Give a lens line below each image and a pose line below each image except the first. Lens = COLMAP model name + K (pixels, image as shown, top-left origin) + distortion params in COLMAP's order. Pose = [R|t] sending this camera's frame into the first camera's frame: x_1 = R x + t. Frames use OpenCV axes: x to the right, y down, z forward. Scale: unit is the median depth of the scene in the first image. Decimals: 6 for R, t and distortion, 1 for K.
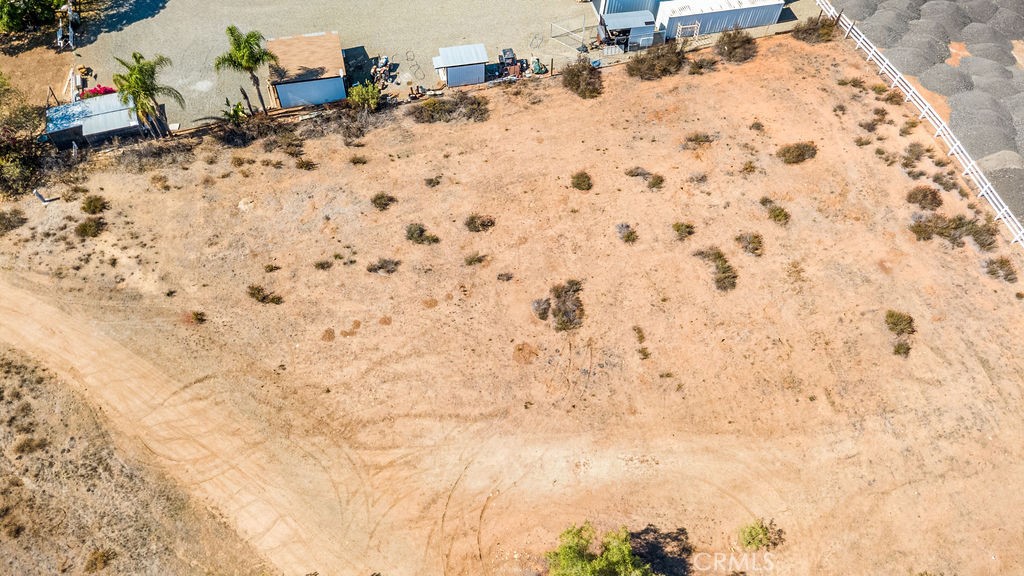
lens RADIAL K [[720.8, 0, 509.5], [0, 720.8, 286.8], [0, 0, 1]] dist [0.032653, -0.040295]
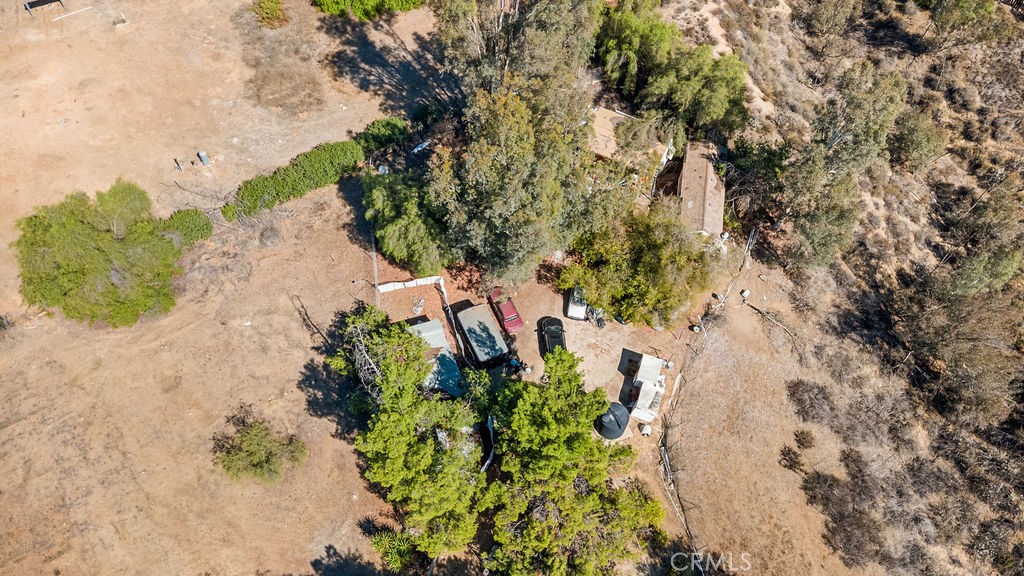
lens RADIAL K [[720.8, 0, 509.5], [0, 720.8, 286.8], [0, 0, 1]] dist [0.032653, -0.040295]
pose [[-0.393692, -0.789979, 0.470042, 0.006143], [0.724715, 0.047831, 0.687386, -0.084782], [-0.565503, 0.611265, 0.553679, -0.136872]]
